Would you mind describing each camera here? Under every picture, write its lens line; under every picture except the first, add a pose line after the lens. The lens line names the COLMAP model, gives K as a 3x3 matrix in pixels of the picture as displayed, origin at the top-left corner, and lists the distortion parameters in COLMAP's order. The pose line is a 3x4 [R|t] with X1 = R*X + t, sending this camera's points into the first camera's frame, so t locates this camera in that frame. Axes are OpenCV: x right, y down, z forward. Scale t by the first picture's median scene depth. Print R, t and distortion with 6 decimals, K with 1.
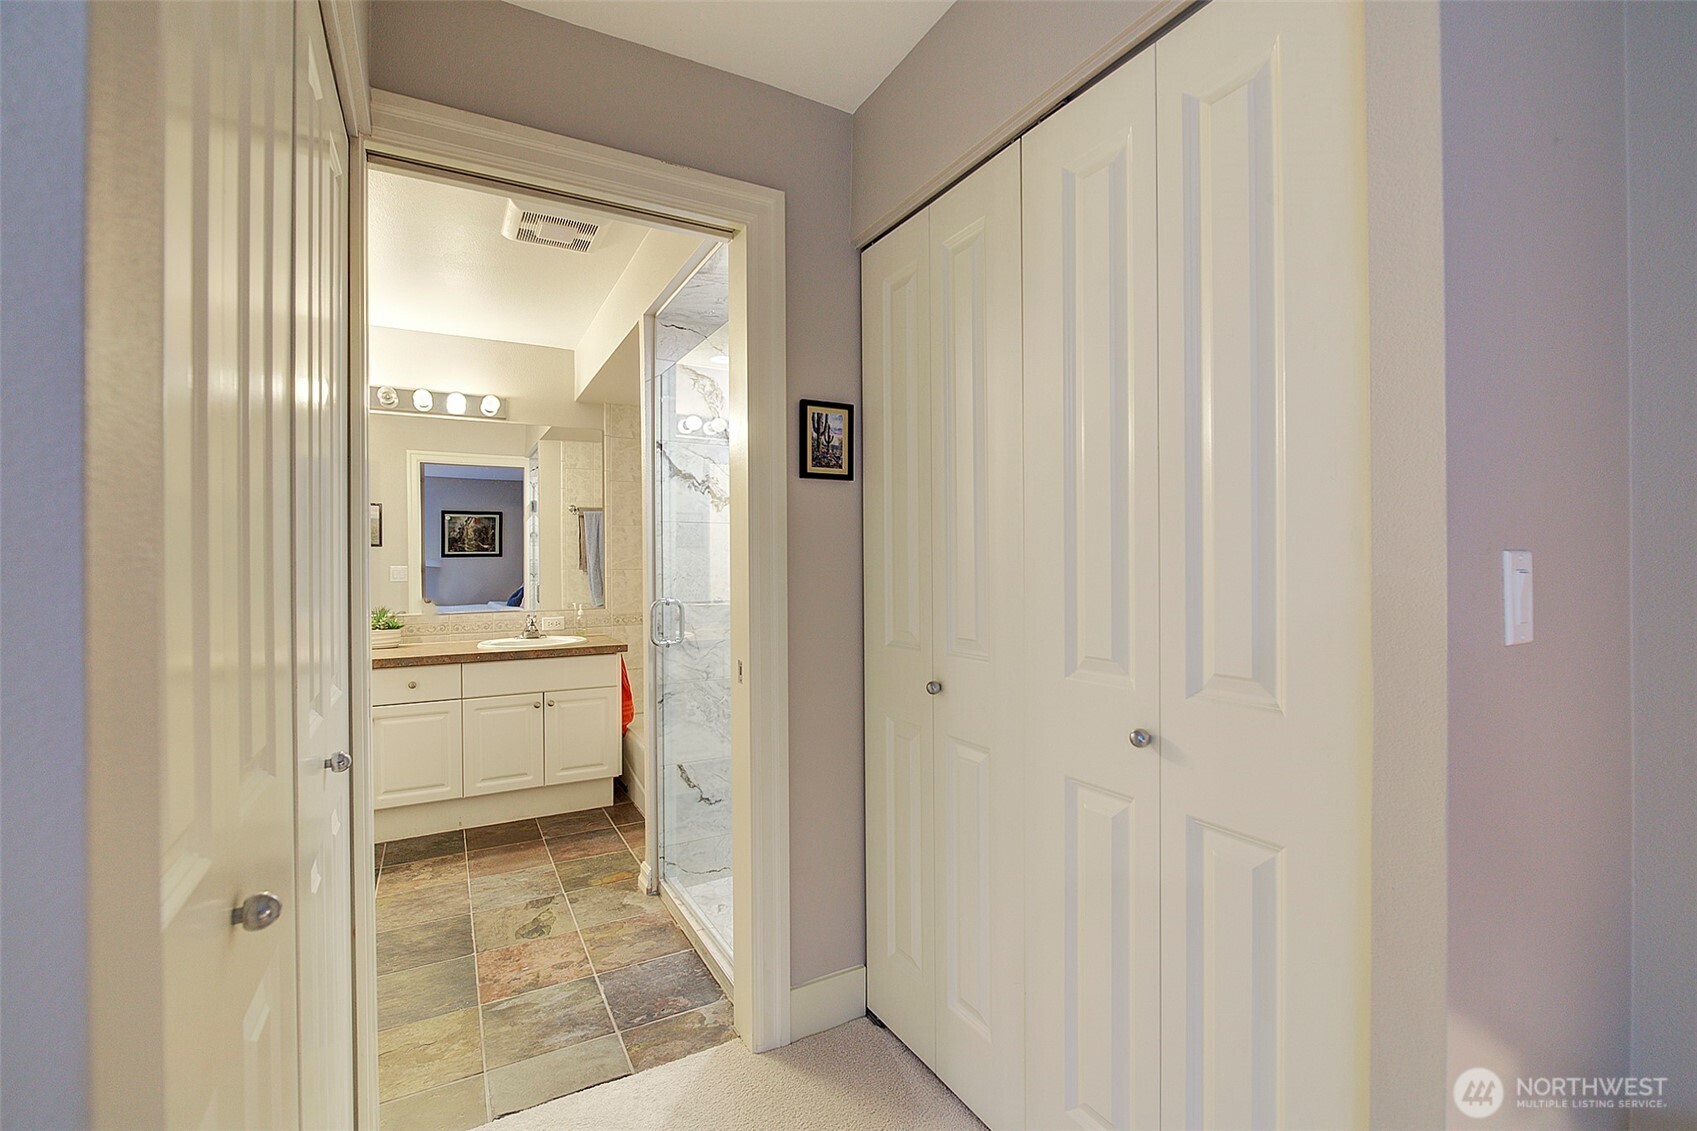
lens RADIAL K [[735.5, 0, 846.4], [0, 735.5, 569.1], [0, 0, 1]] dist [-0.012130, 0.000513]
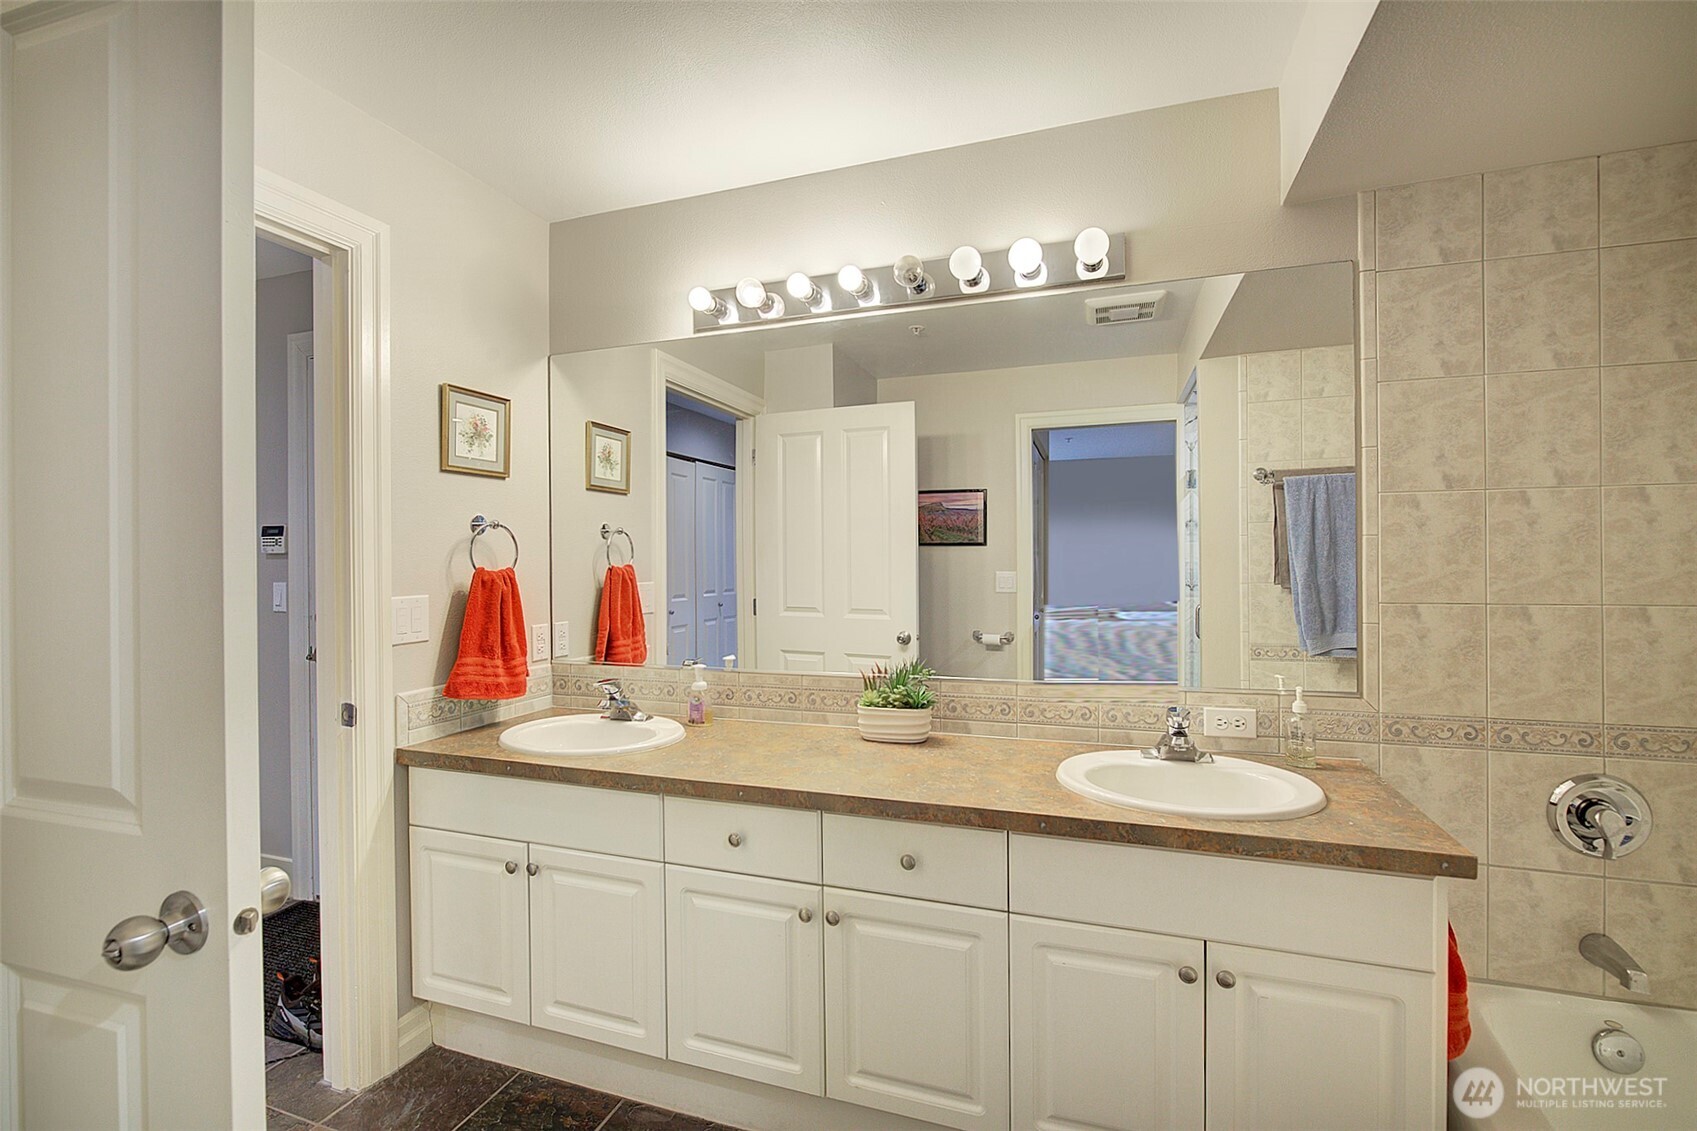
lens RADIAL K [[750.3, 0, 842.8], [0, 750.3, 552.5], [0, 0, 1]] dist [-0.023572, 0.000068]
pose [[0.663457, -0.004911, -0.748198, -0.178586], [-0.004010, 0.999941, -0.010119, -0.018062], [0.748204, 0.009713, 0.663398, 0.431468]]
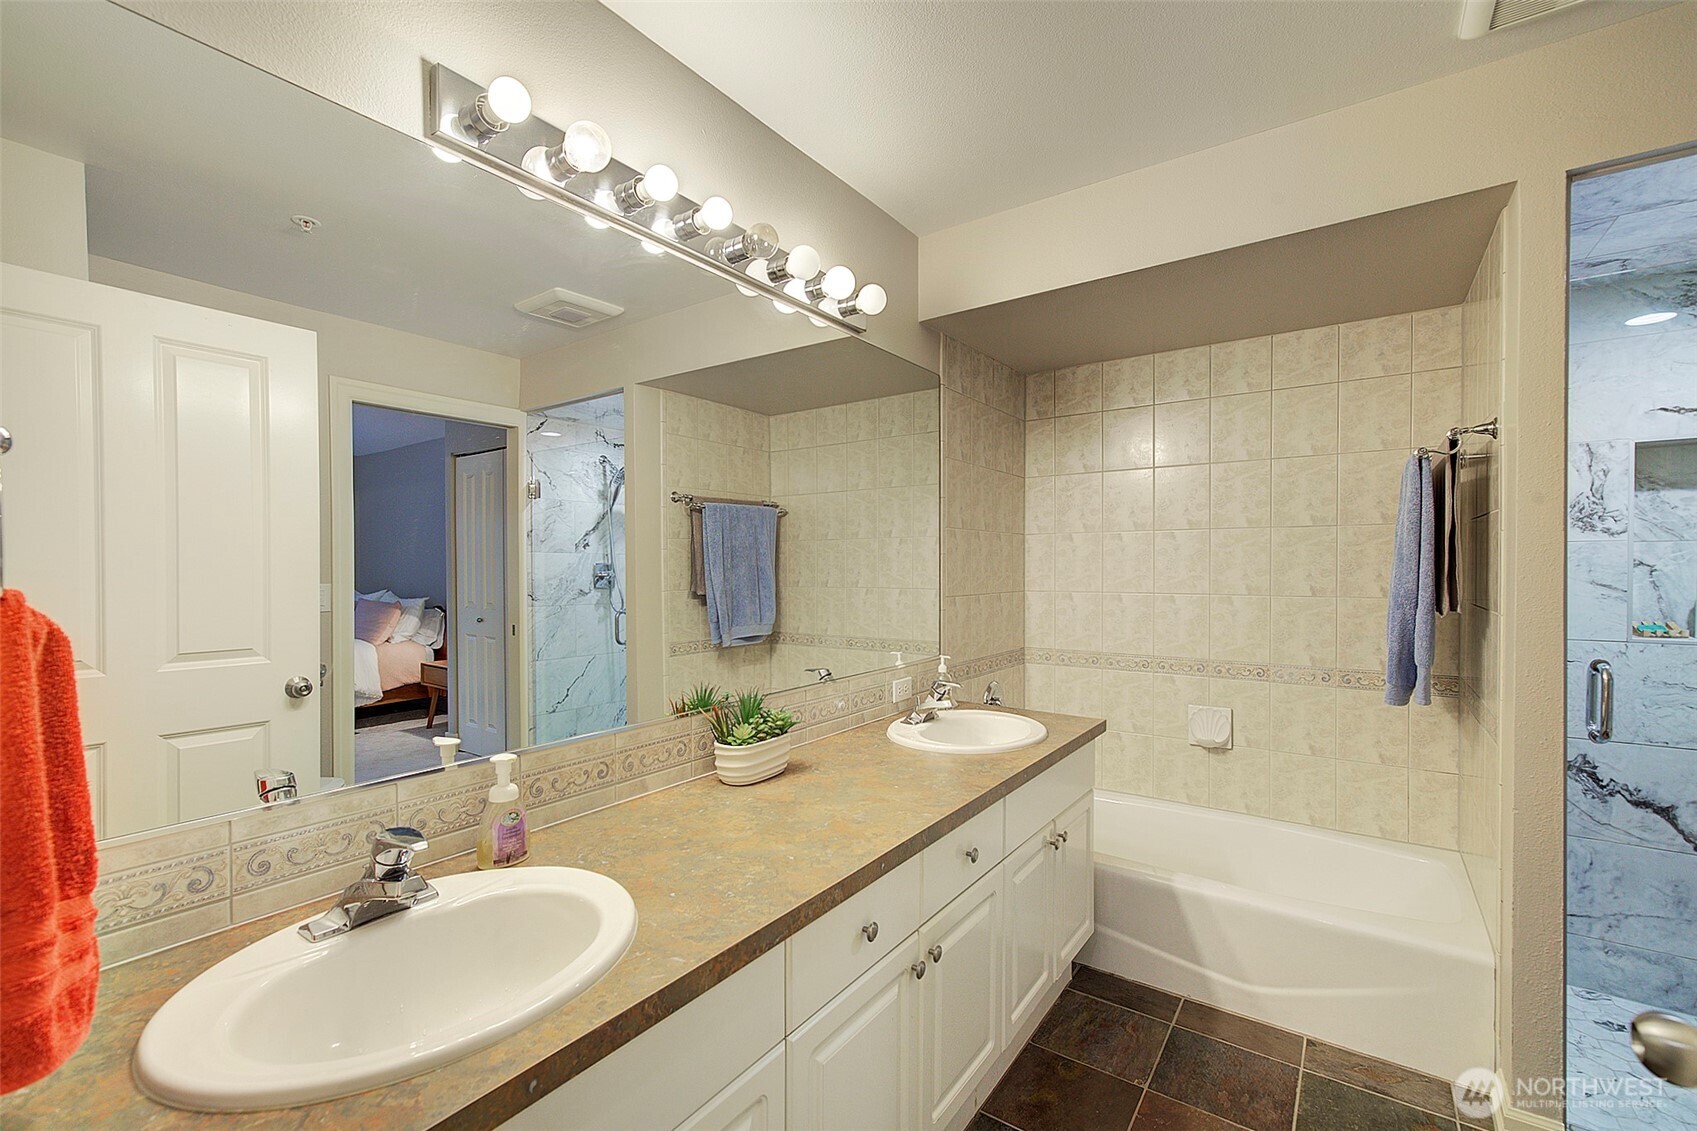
lens RADIAL K [[718.1, 0, 846.8], [0, 718.1, 570.9], [0, 0, 1]] dist [-0.012945, 0.000322]
pose [[0.903727, 0.004332, 0.428088, -0.558943], [-0.001971, 0.999980, -0.005957, -0.015392], [-0.428106, 0.004540, 0.903717, 0.400826]]
